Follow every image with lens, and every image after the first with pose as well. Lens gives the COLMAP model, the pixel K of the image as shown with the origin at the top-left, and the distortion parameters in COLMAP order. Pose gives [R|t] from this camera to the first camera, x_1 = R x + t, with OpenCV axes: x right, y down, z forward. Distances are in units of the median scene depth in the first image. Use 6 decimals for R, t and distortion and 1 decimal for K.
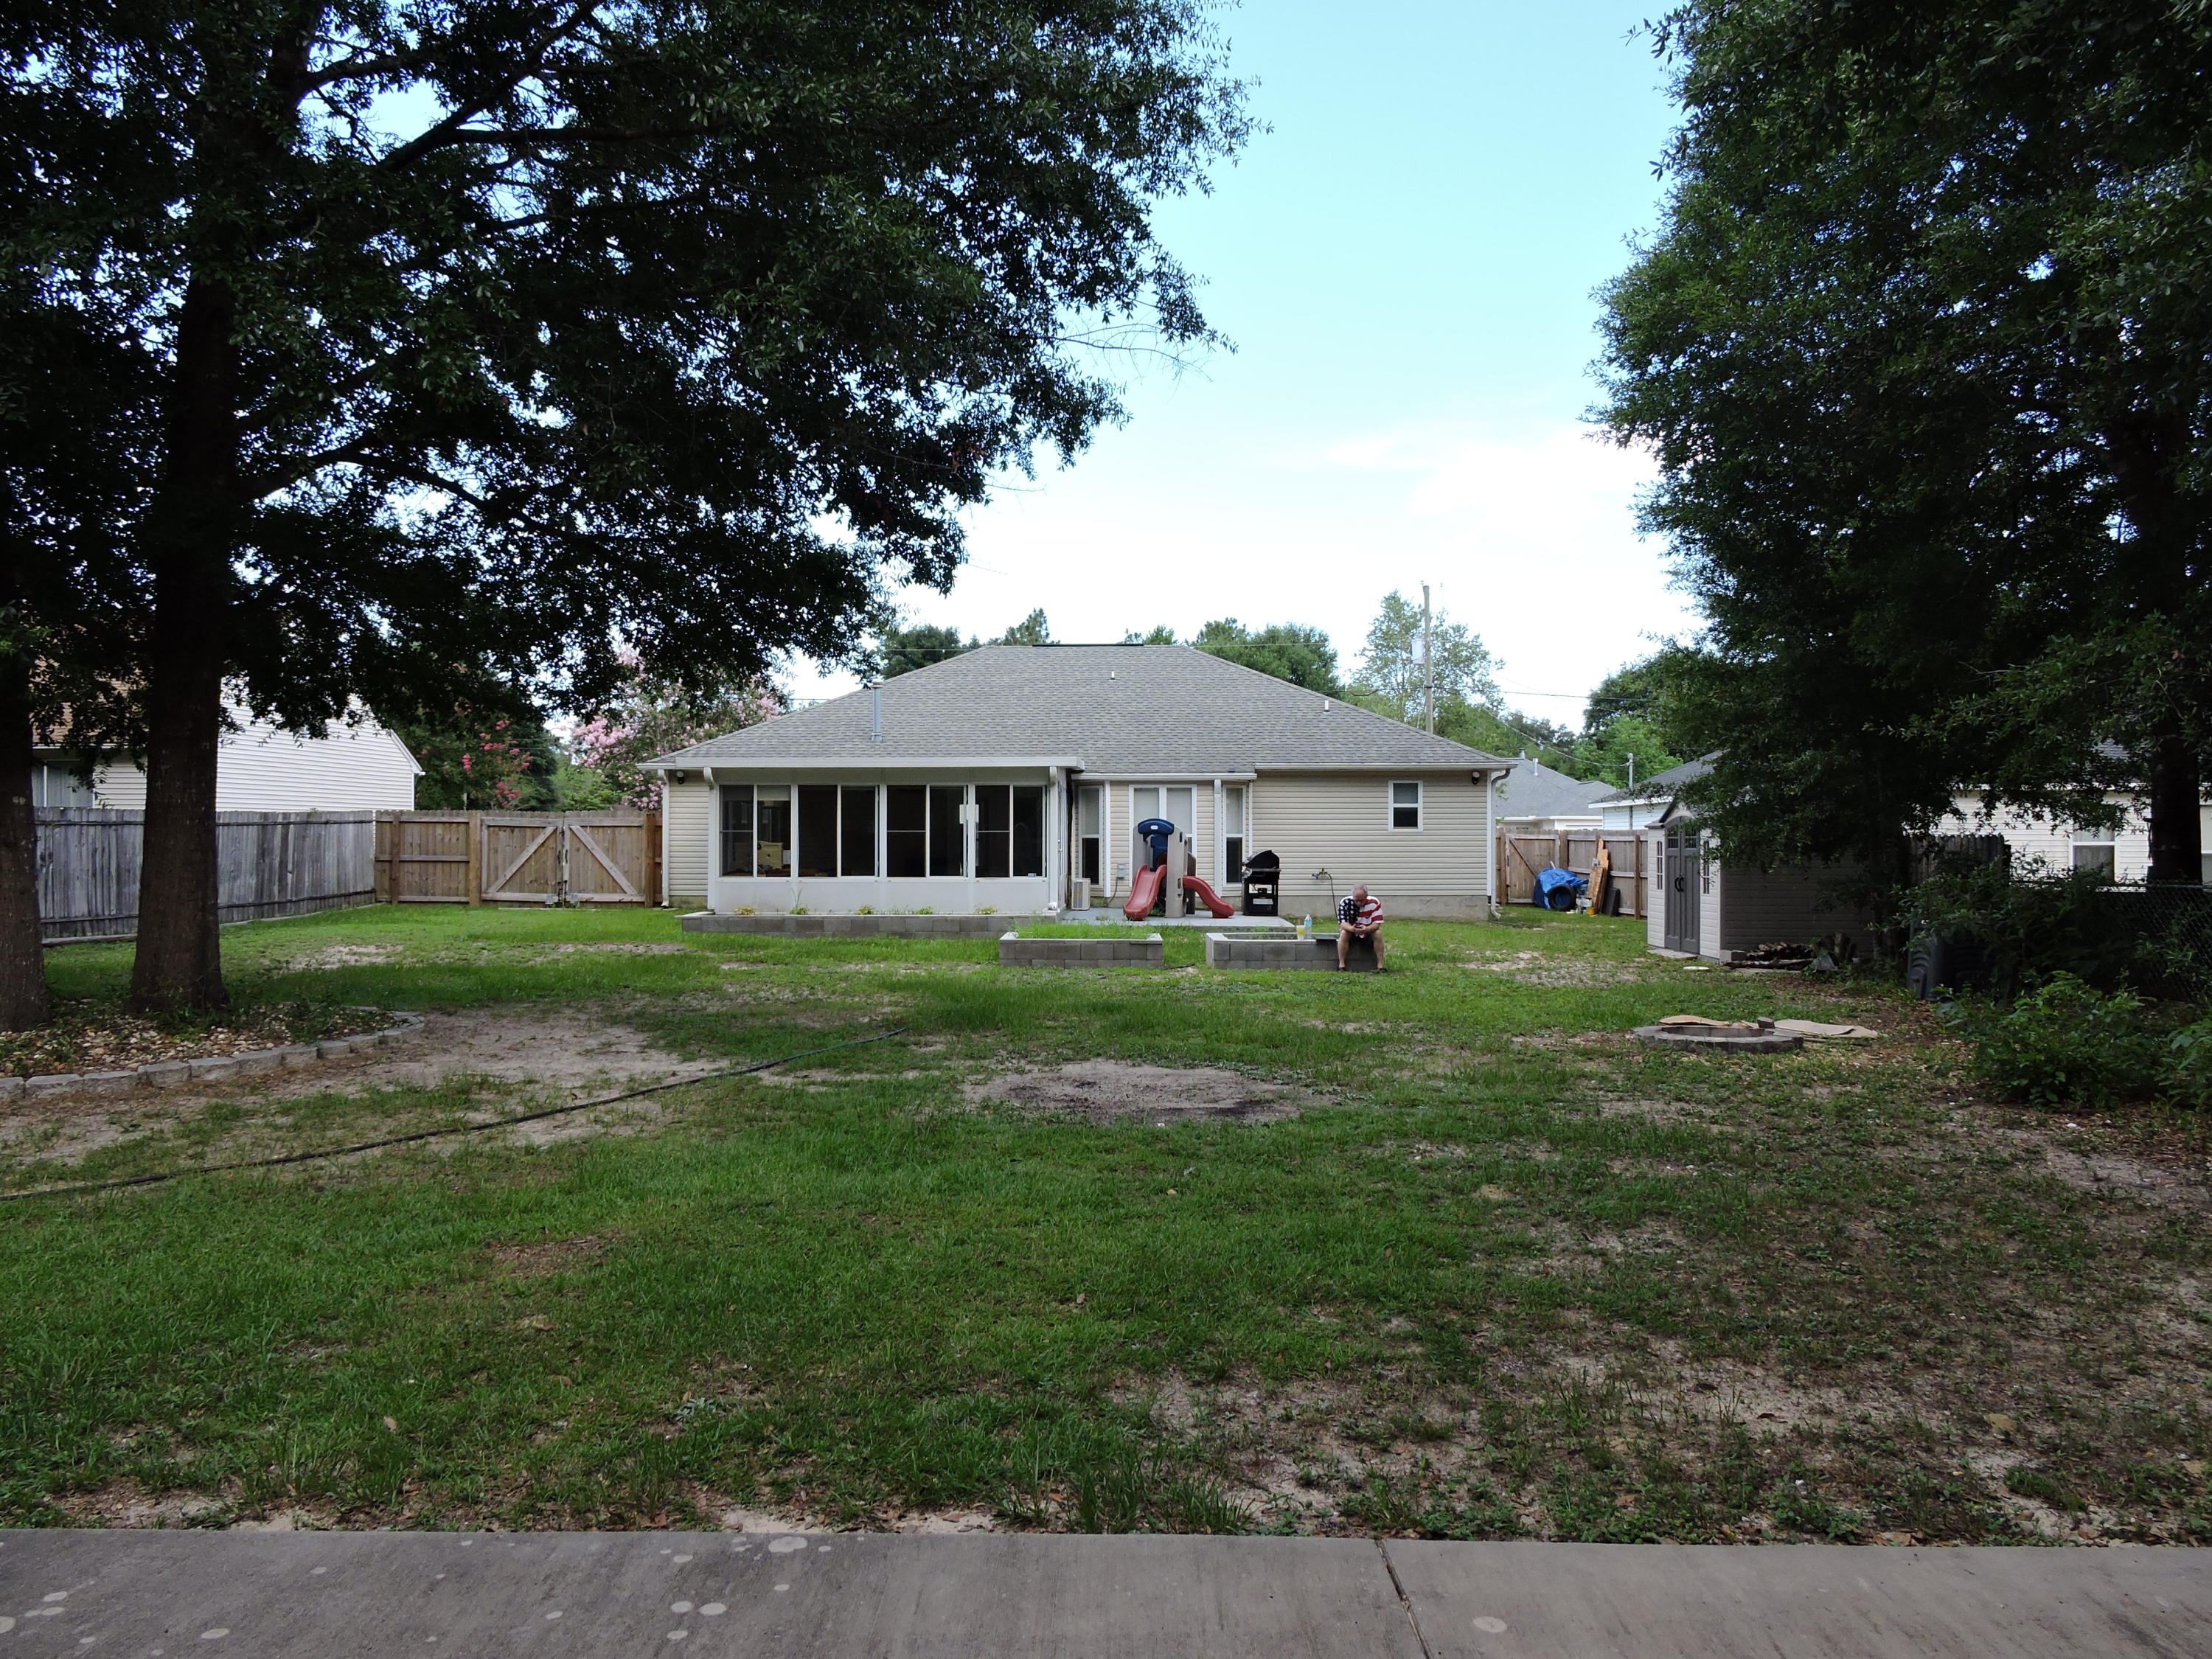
lens RADIAL K [[1577.9, 0, 1102.8], [0, 1577.9, 835.3], [0, 0, 1]] dist [0.001843, -0.006938]
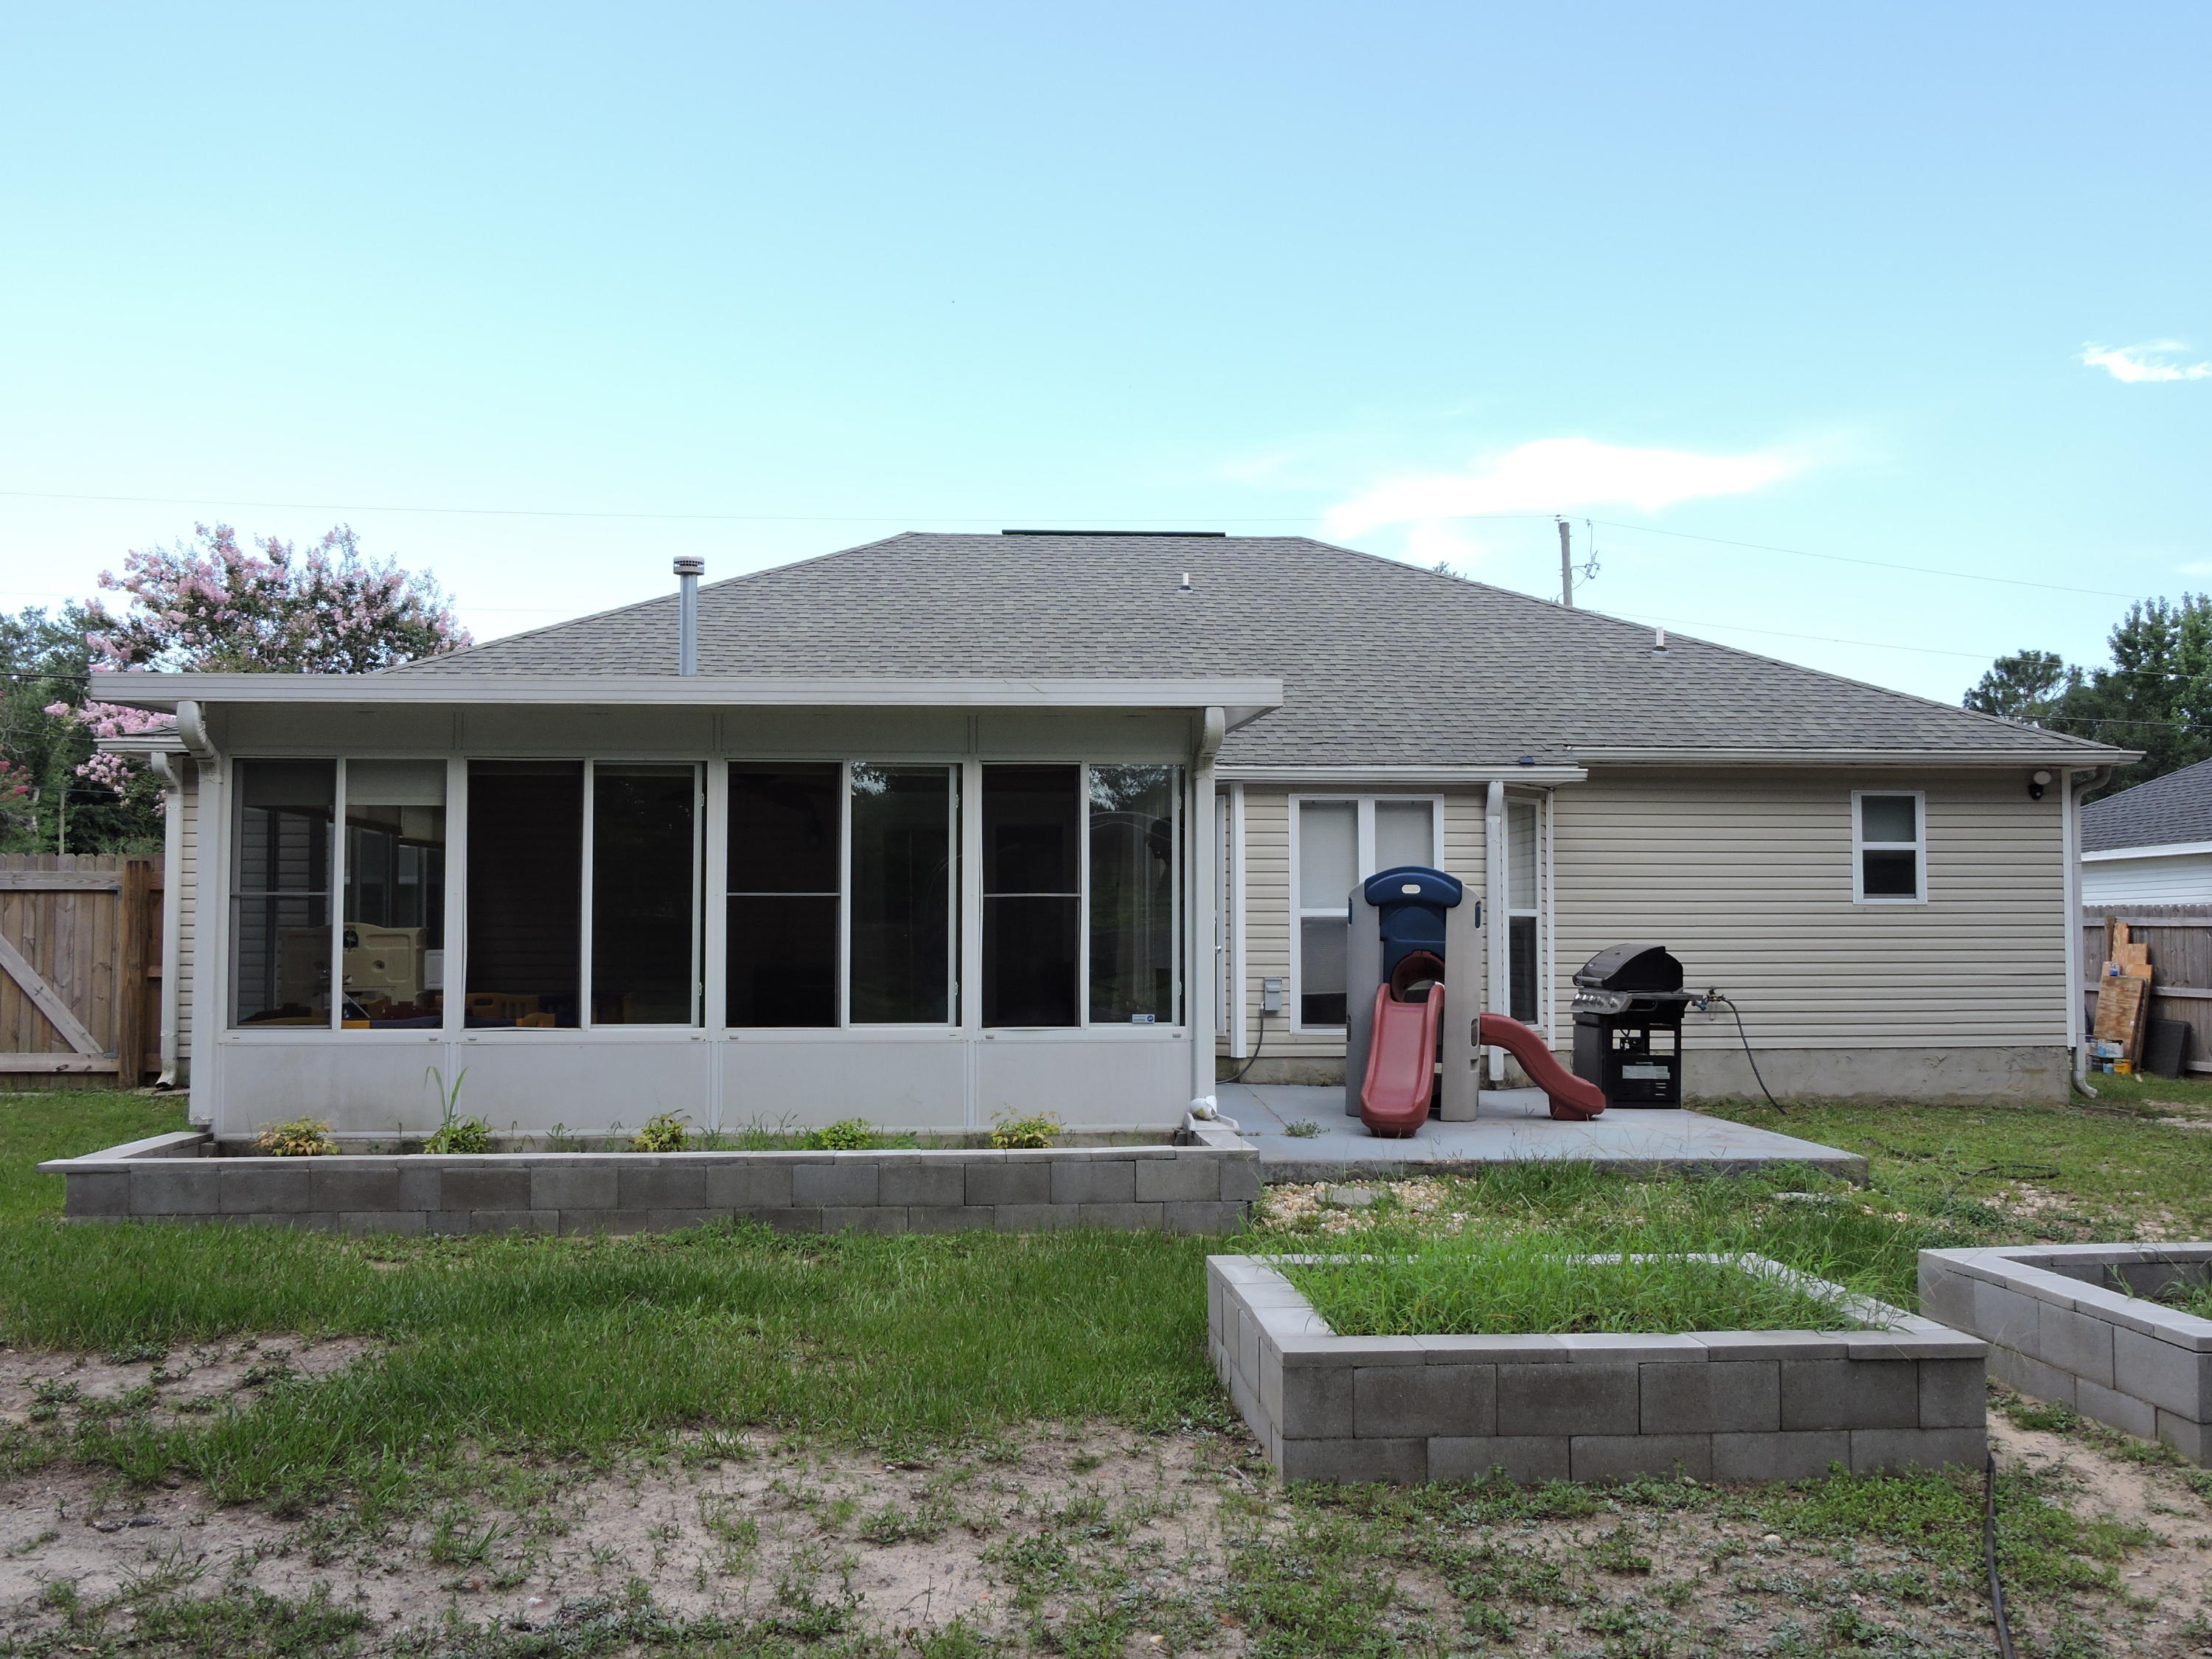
lens RADIAL K [[1892.6, 0, 1106.0], [0, 1892.6, 829.5], [0, 0, 1]] dist [-0.007767, -0.004150]
pose [[0.996018, 0.004079, 0.089058, -0.085500], [0.000493, 0.998685, -0.051258, 0.004188], [-0.089150, 0.051098, 0.994707, 0.541963]]
